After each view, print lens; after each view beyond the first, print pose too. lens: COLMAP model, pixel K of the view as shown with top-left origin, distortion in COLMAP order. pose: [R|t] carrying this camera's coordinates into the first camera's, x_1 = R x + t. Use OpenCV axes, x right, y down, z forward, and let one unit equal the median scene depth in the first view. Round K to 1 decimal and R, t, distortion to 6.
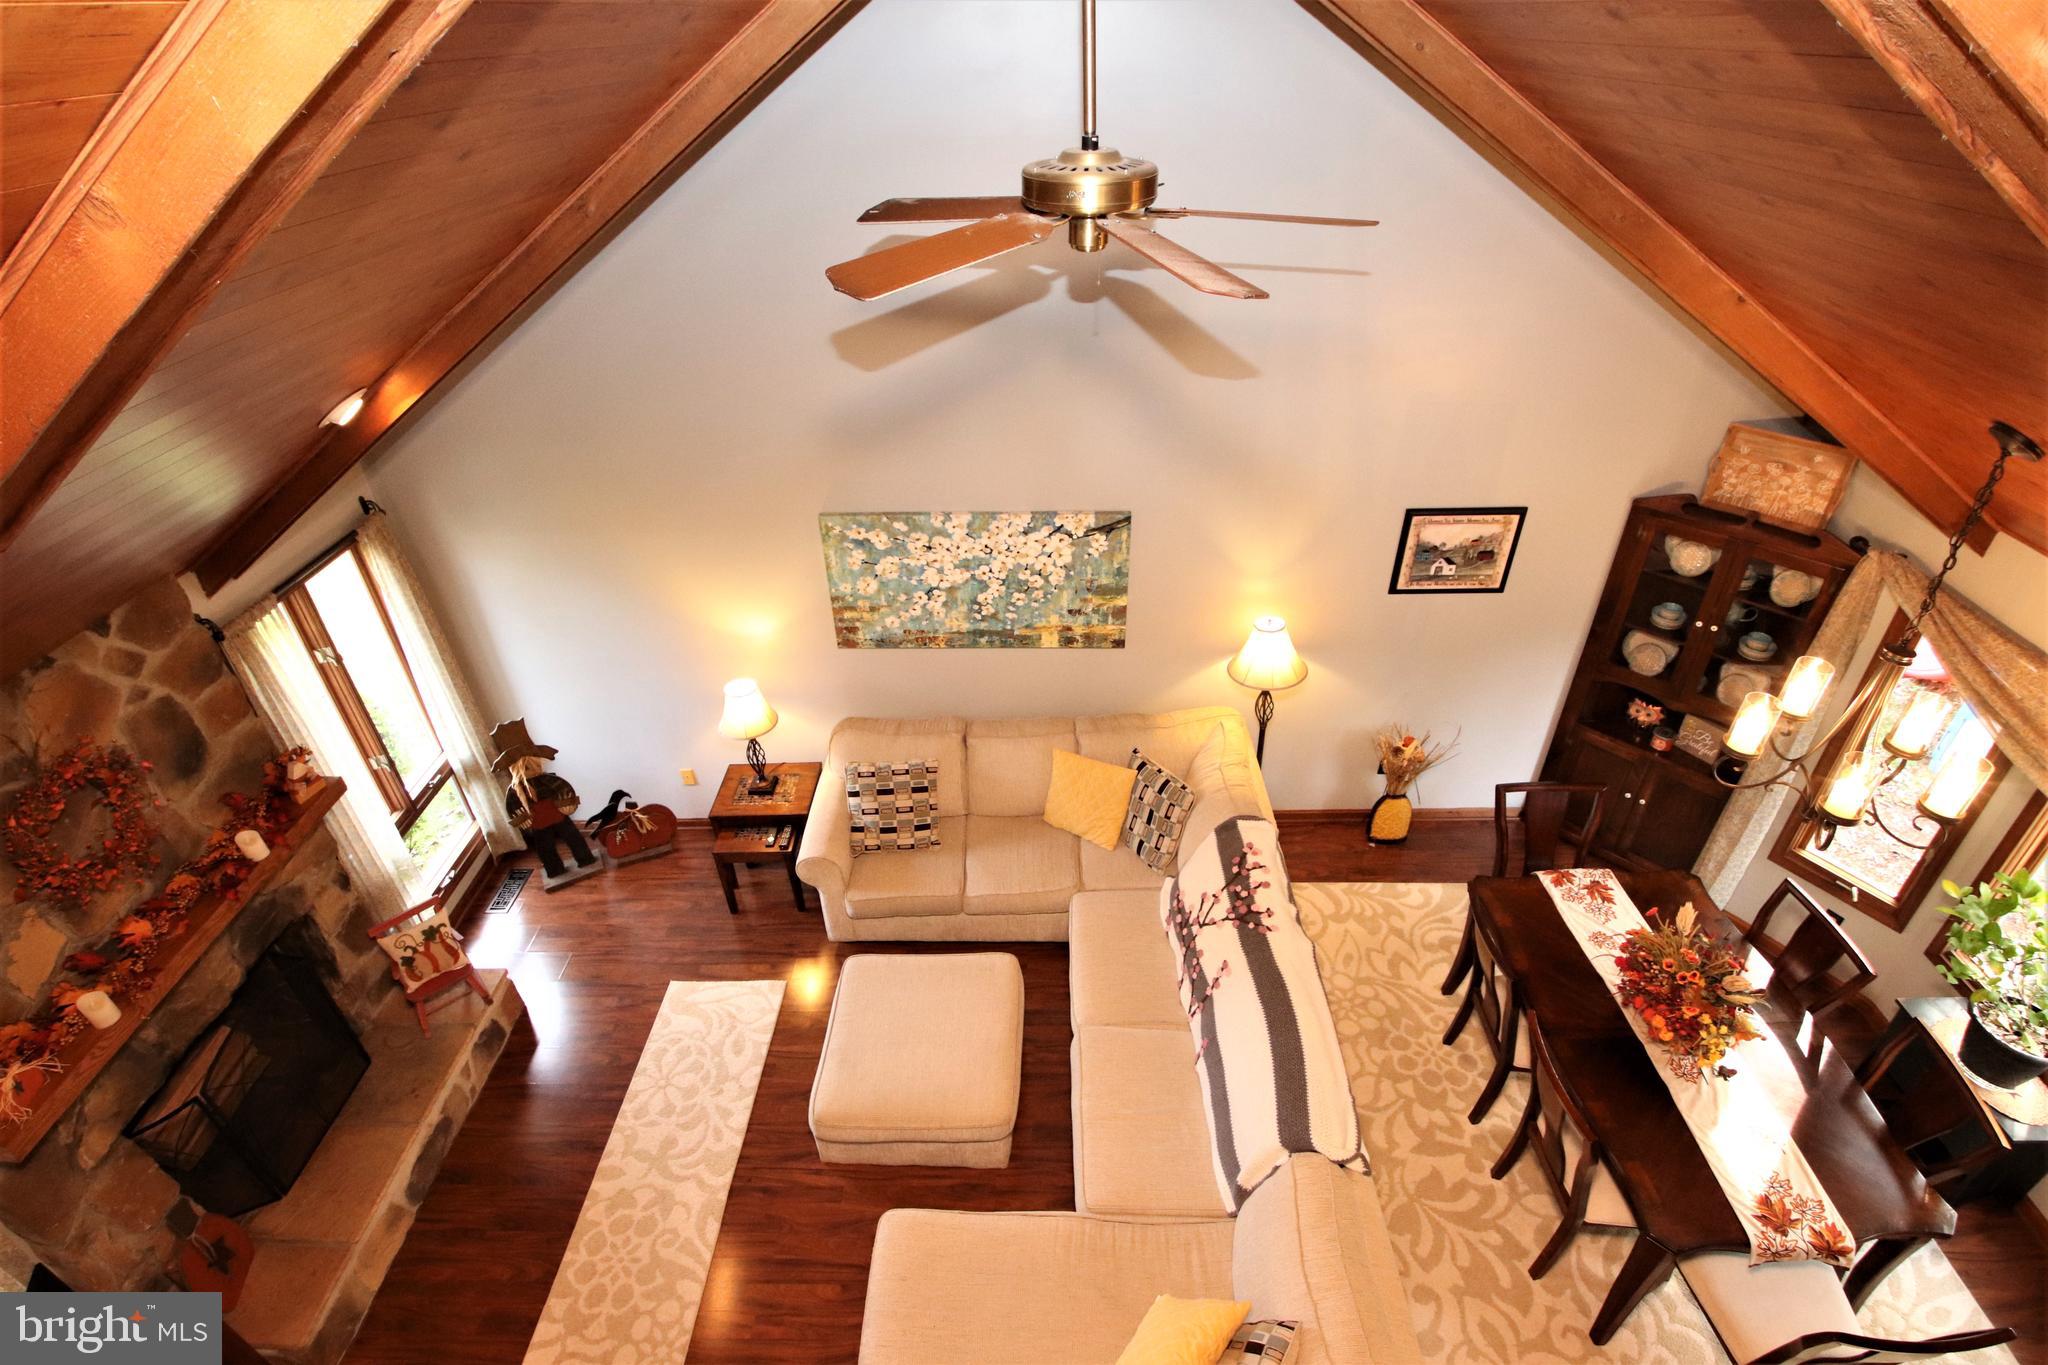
lens RADIAL K [[941.4, 0, 1017.5], [0, 941.4, 667.5], [0, 0, 1]] dist [-0.016550, -0.009953]
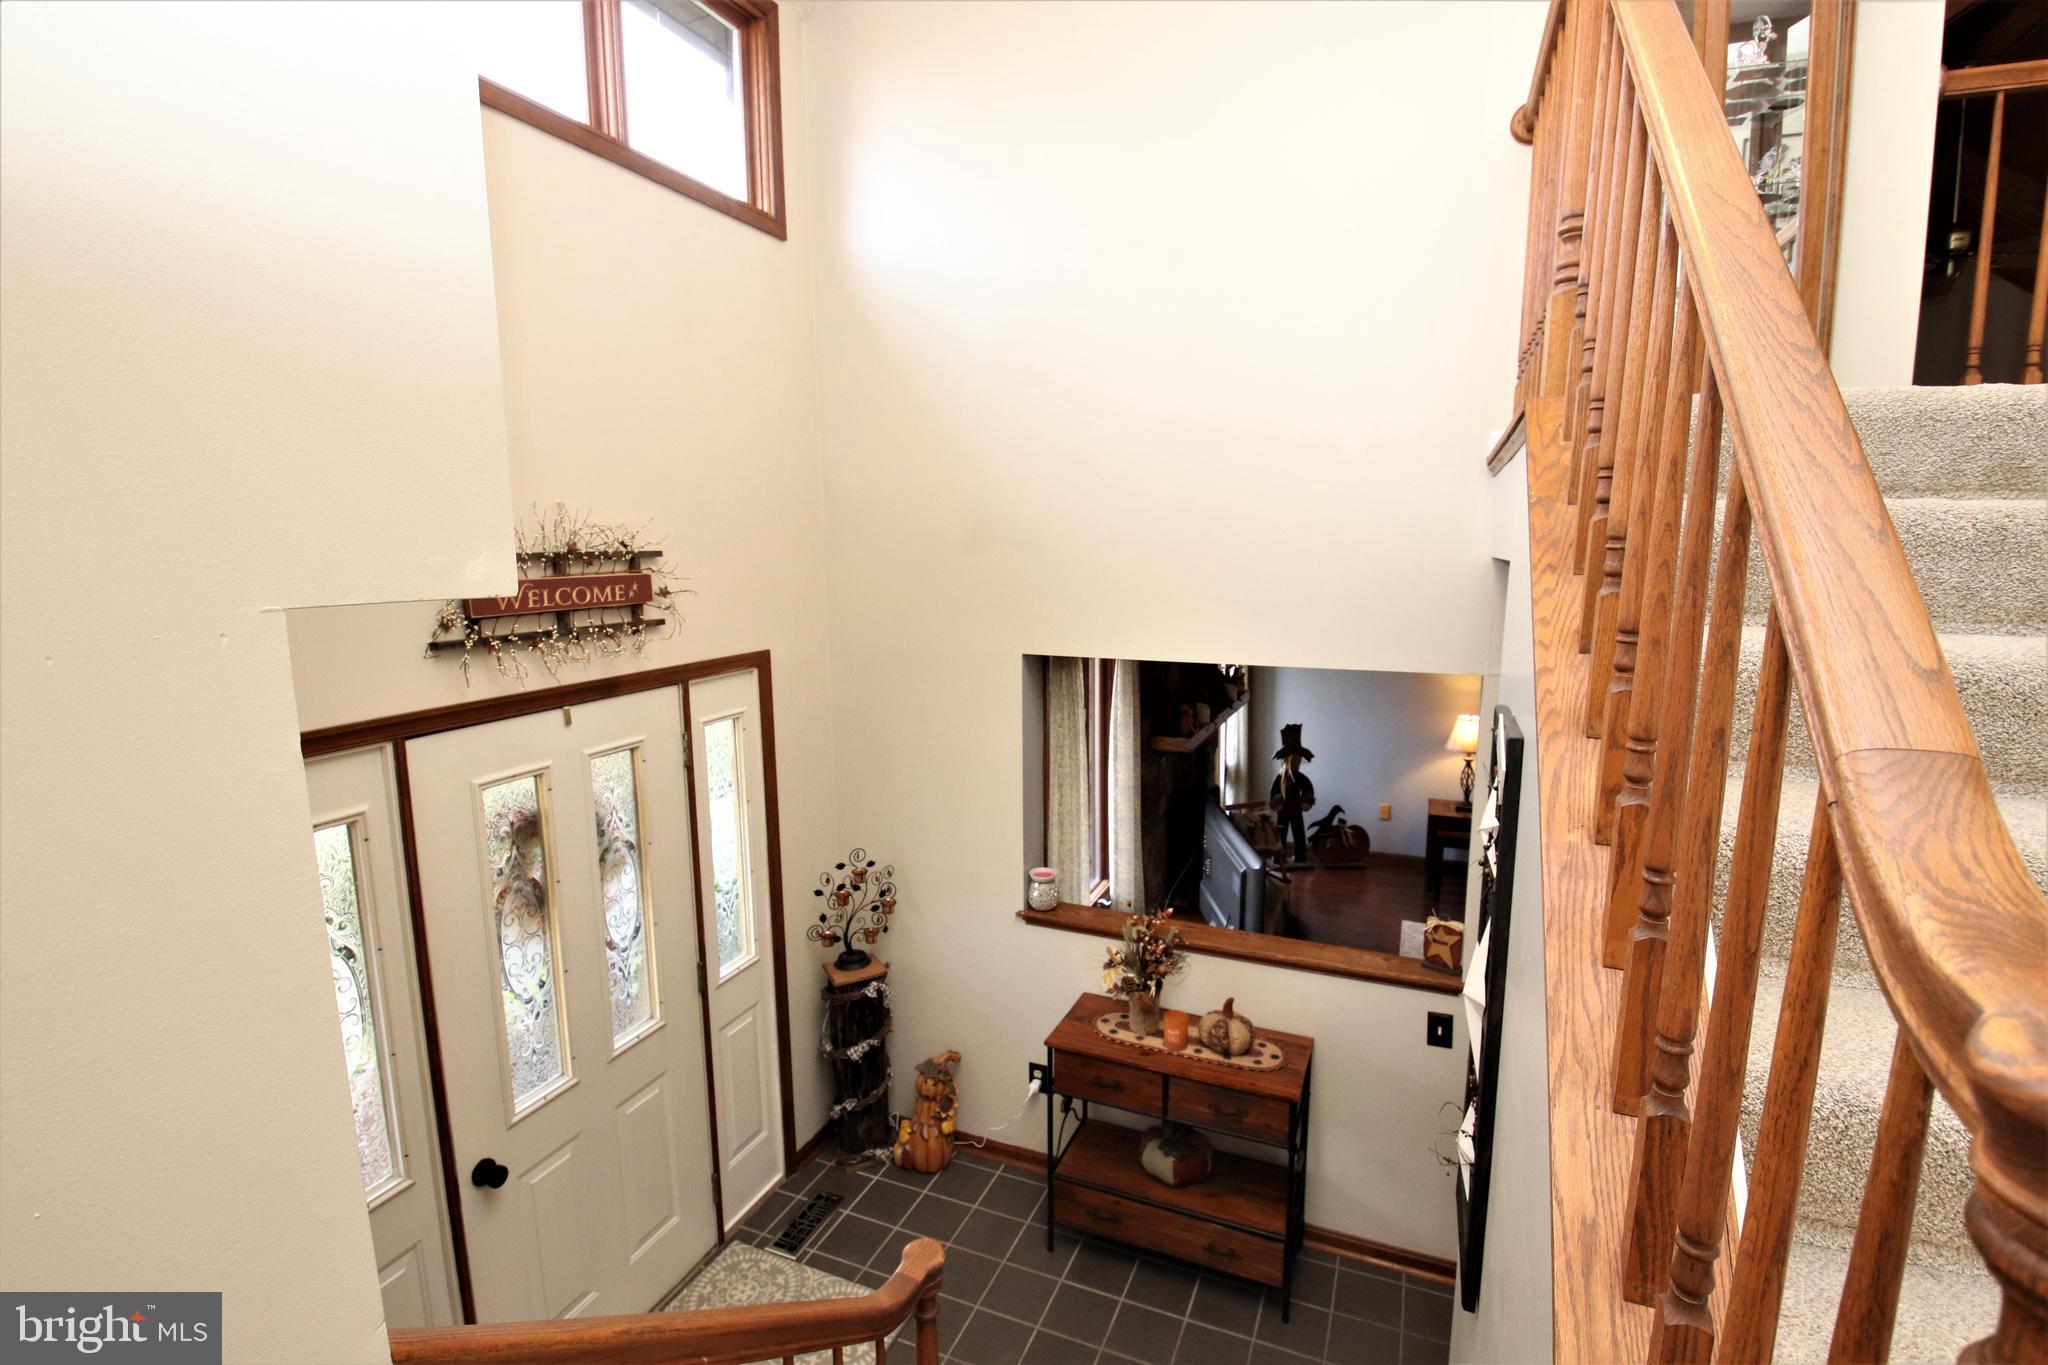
lens RADIAL K [[941.4, 0, 1006.2], [0, 941.4, 685.2], [0, 0, 1]] dist [-0.016550, -0.009953]
pose [[0.919381, 0.091186, -0.382655, -0.421261], [-0.241774, 0.898322, -0.366828, 0.656039], [0.310298, 0.429770, 0.847946, -0.364648]]
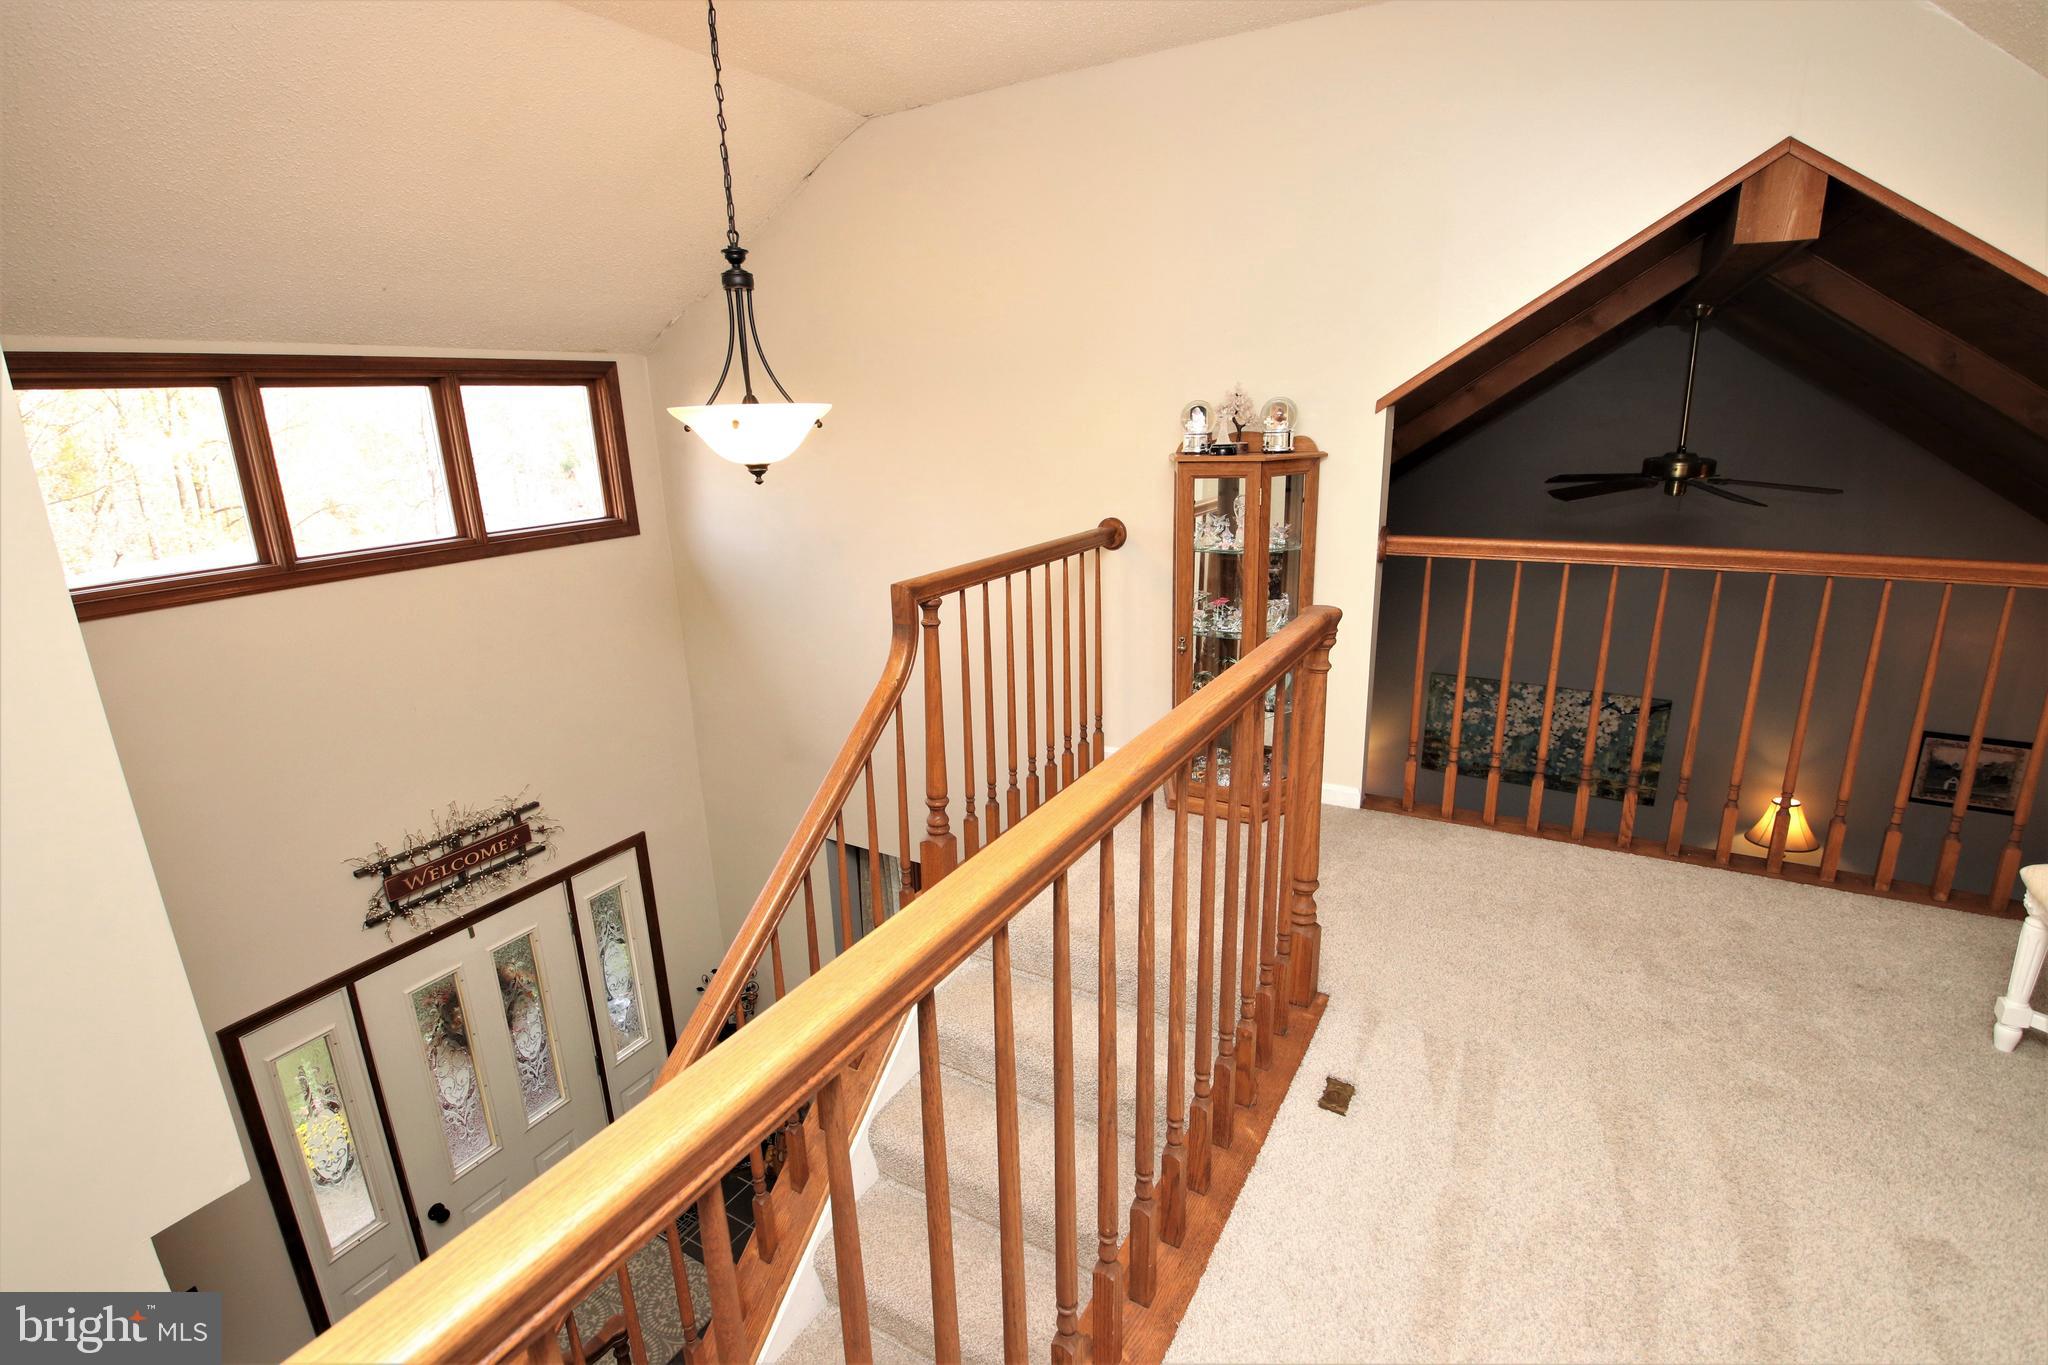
lens RADIAL K [[941.4, 0, 1024.6], [0, 941.4, 667.8], [0, 0, 1]] dist [-0.016550, -0.009953]
pose [[0.872438, 0.142145, -0.467597, -0.074867], [-0.277835, 0.931378, -0.235250, 0.369083], [0.402070, 0.335156, 0.852063, -0.563484]]
